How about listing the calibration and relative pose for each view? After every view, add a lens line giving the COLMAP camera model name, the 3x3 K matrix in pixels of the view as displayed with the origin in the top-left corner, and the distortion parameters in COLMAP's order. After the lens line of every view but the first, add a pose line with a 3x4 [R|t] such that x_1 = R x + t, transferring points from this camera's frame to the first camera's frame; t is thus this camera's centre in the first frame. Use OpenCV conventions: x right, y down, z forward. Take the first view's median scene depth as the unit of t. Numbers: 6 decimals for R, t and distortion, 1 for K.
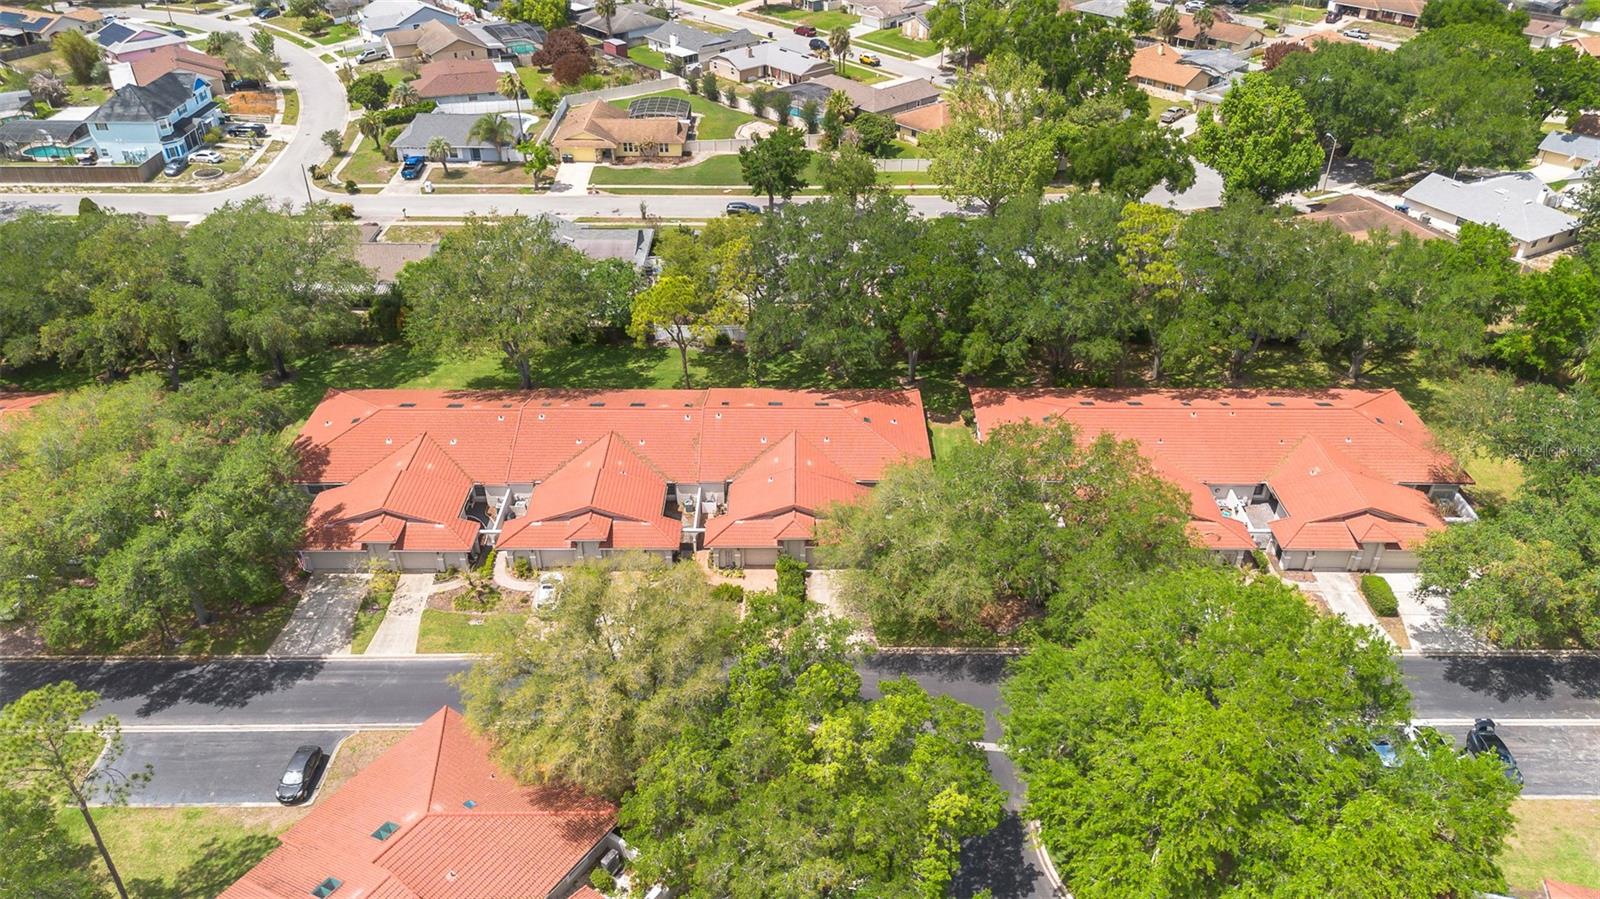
lens RADIAL K [[1119.4, 0, 803.0], [0, 1119.4, 455.8], [0, 0, 1]] dist [0.068334, -0.067199]
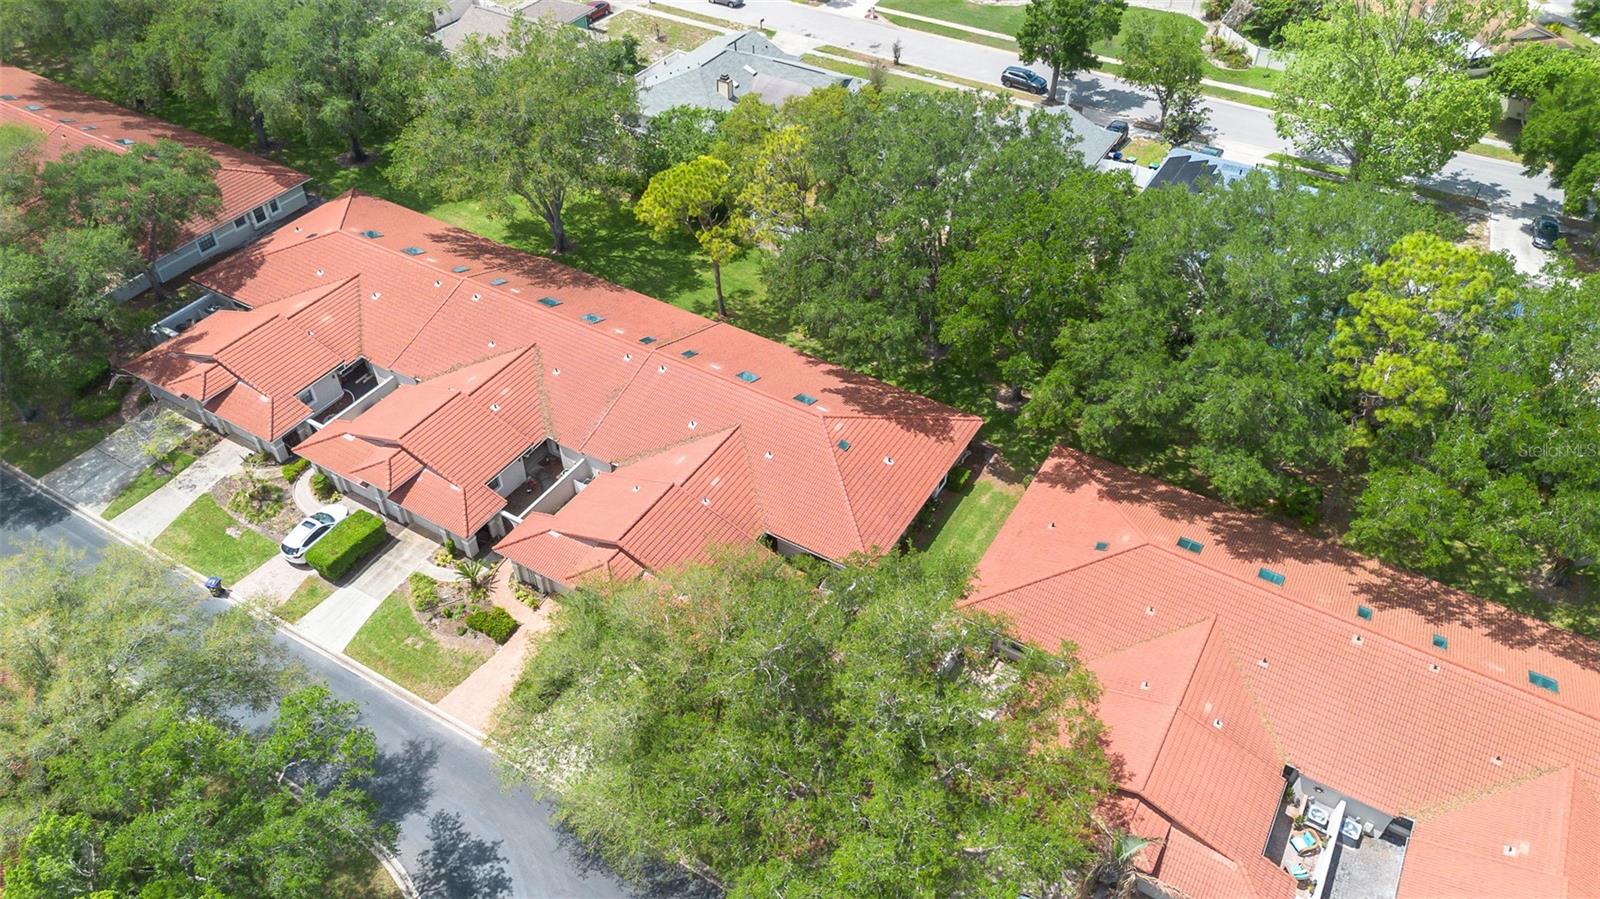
lens RADIAL K [[1119.4, 0, 803.0], [0, 1119.4, 455.8], [0, 0, 1]] dist [0.068334, -0.067199]
pose [[0.857209, 0.348036, -0.379556, 0.290001], [-0.285430, 0.934581, 0.212339, -0.160034], [0.428628, -0.073683, 0.900472, 0.385789]]
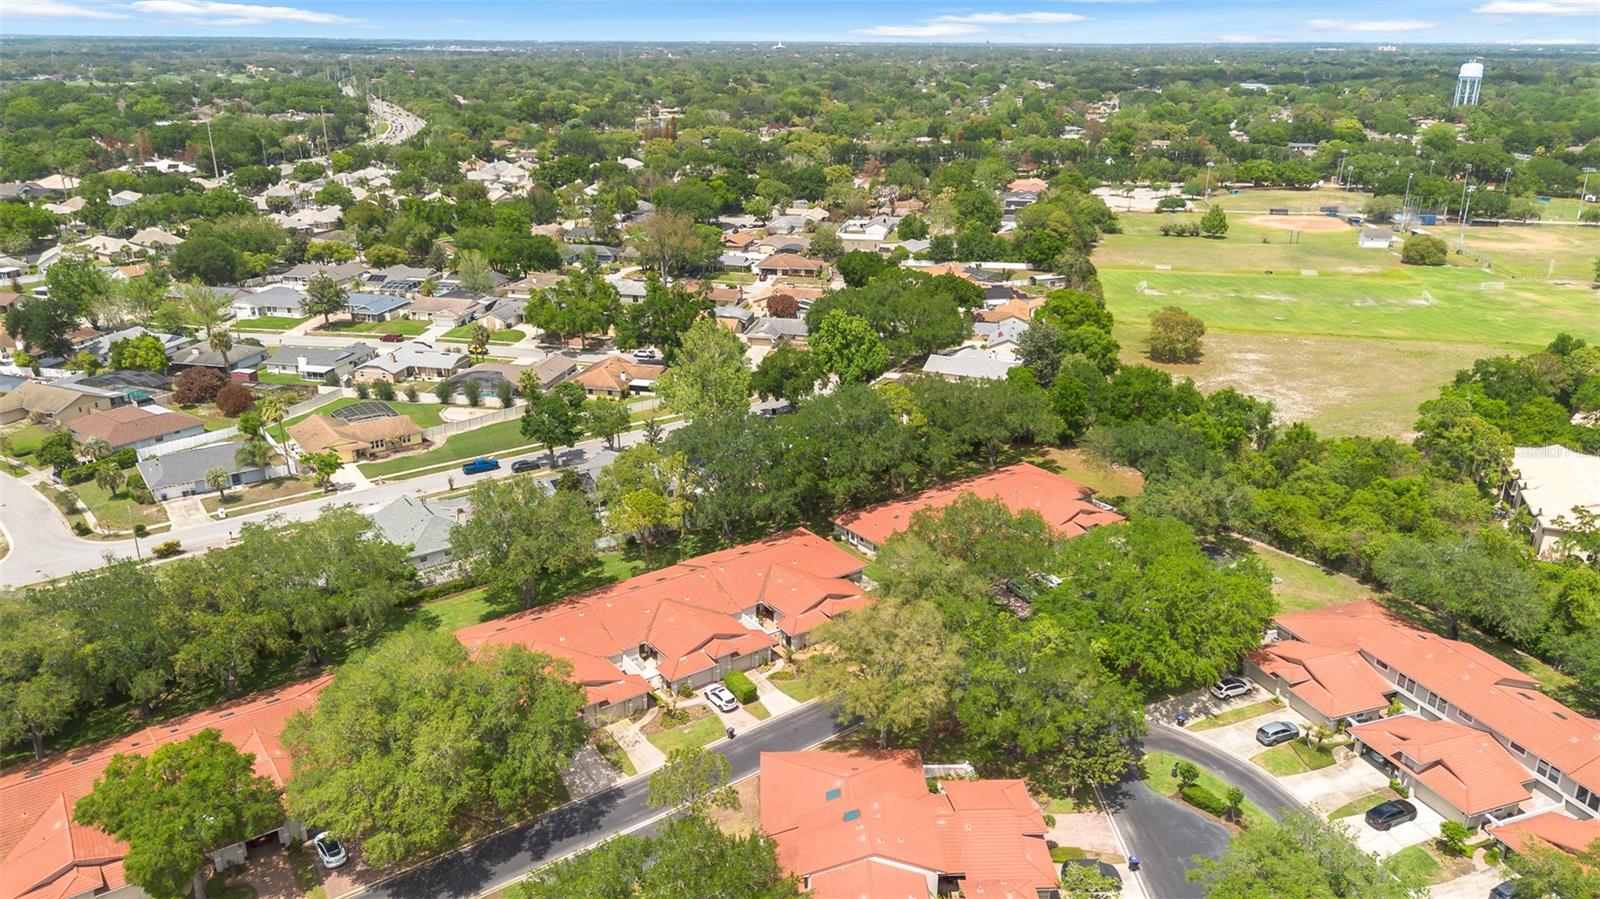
lens RADIAL K [[1105.1, 0, 805.6], [0, 1105.1, 471.5], [0, 0, 1]] dist [0.123963, -0.250872]
pose [[0.809876, -0.214852, 0.545838, -0.725567], [0.327359, 0.937675, -0.116624, 0.047280], [-0.486762, 0.273136, 0.829735, -0.255498]]
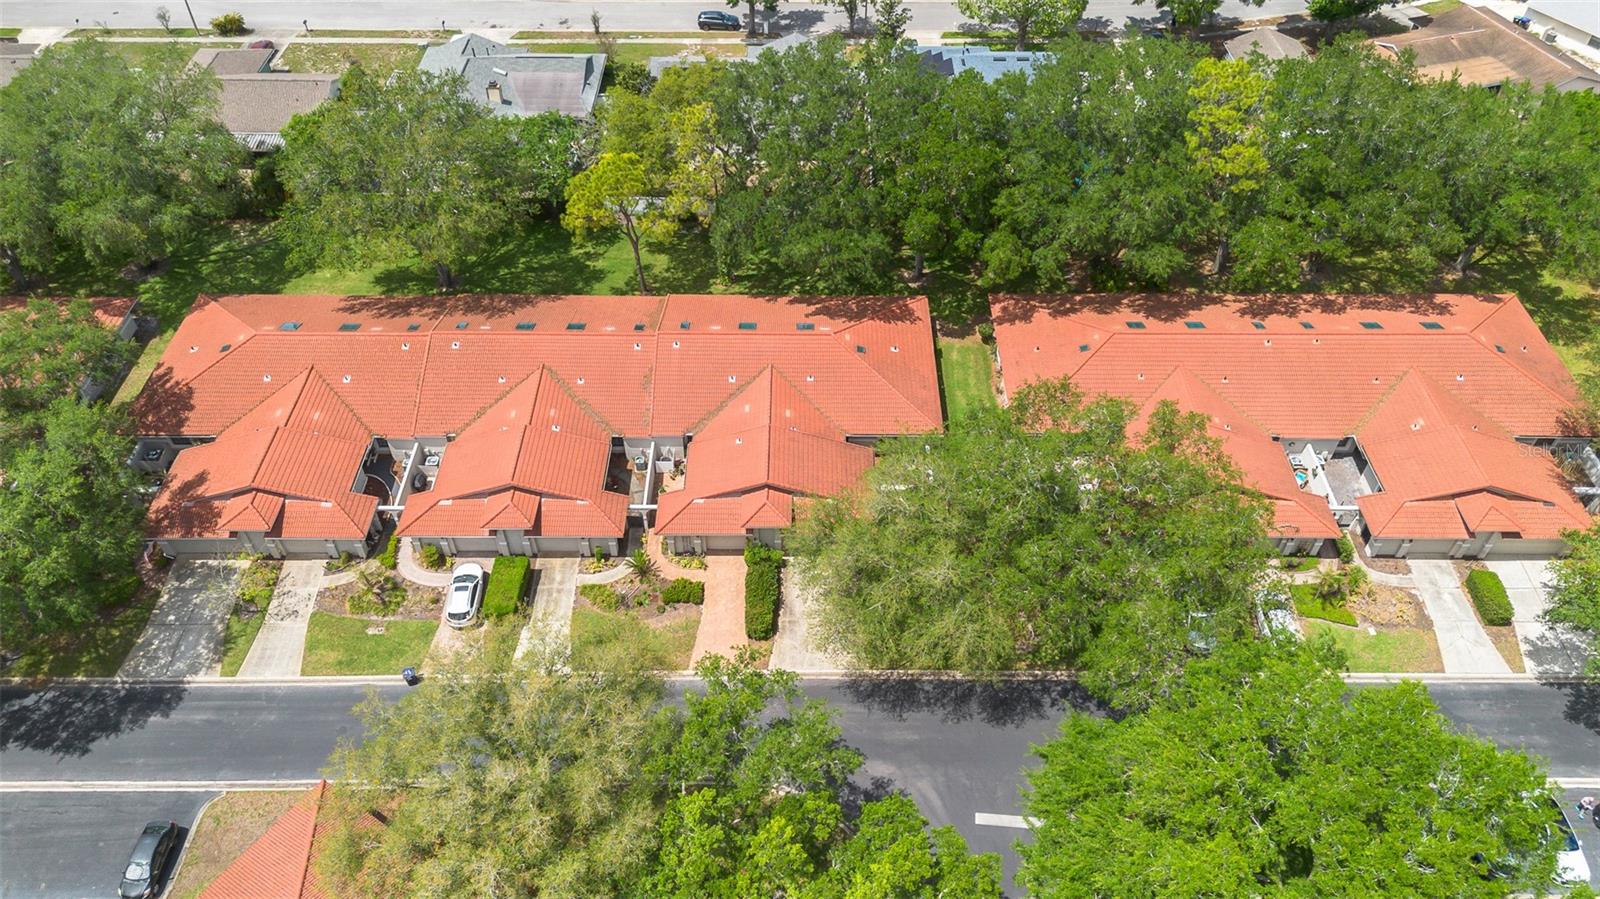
lens RADIAL K [[1119.4, 0, 803.0], [0, 1119.4, 455.8], [0, 0, 1]] dist [0.068334, -0.067199]
pose [[0.999991, 0.001319, -0.004137, 0.018889], [-0.000422, 0.977778, 0.209642, -0.125089], [0.004321, -0.209638, 0.977769, 0.194512]]
